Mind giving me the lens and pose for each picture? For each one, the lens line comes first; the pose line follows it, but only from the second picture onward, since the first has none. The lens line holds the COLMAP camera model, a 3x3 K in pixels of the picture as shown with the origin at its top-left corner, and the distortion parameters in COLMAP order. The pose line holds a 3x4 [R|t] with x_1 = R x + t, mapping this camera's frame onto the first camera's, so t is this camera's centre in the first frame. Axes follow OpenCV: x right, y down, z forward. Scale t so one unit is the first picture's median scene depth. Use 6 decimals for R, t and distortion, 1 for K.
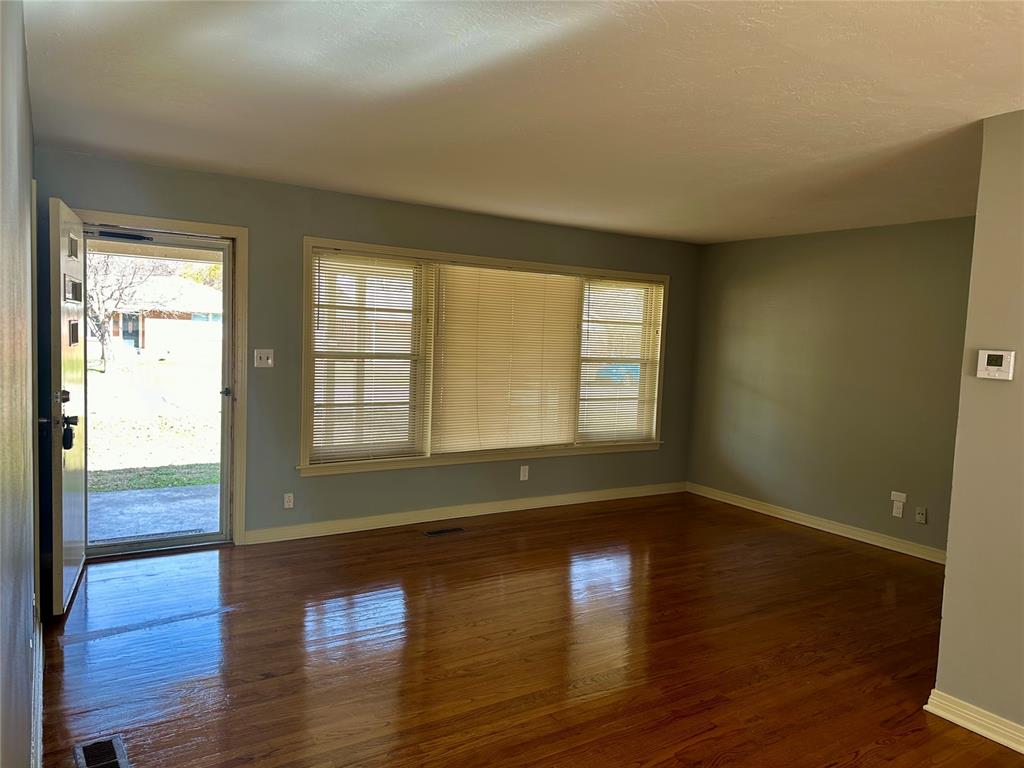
lens RADIAL K [[704.2, 0, 512.0], [0, 704.2, 384.0], [0, 0, 1]] dist [0.128364, -0.203417]
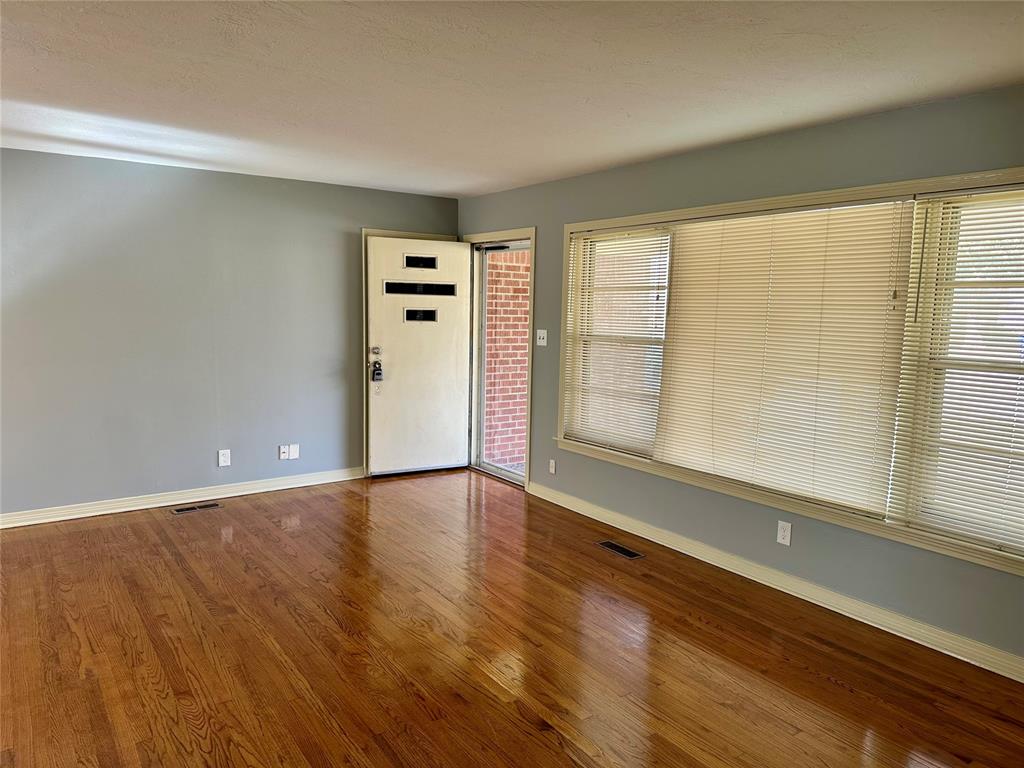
lens RADIAL K [[719.5, 0, 512.0], [0, 719.5, 384.0], [0, 0, 1]] dist [0.082092, -0.098386]
pose [[0.038446, 0.075626, -0.996395, 0.750597], [-0.083102, 0.993920, 0.072231, -0.038213], [0.995799, 0.080025, 0.044497, 0.832027]]
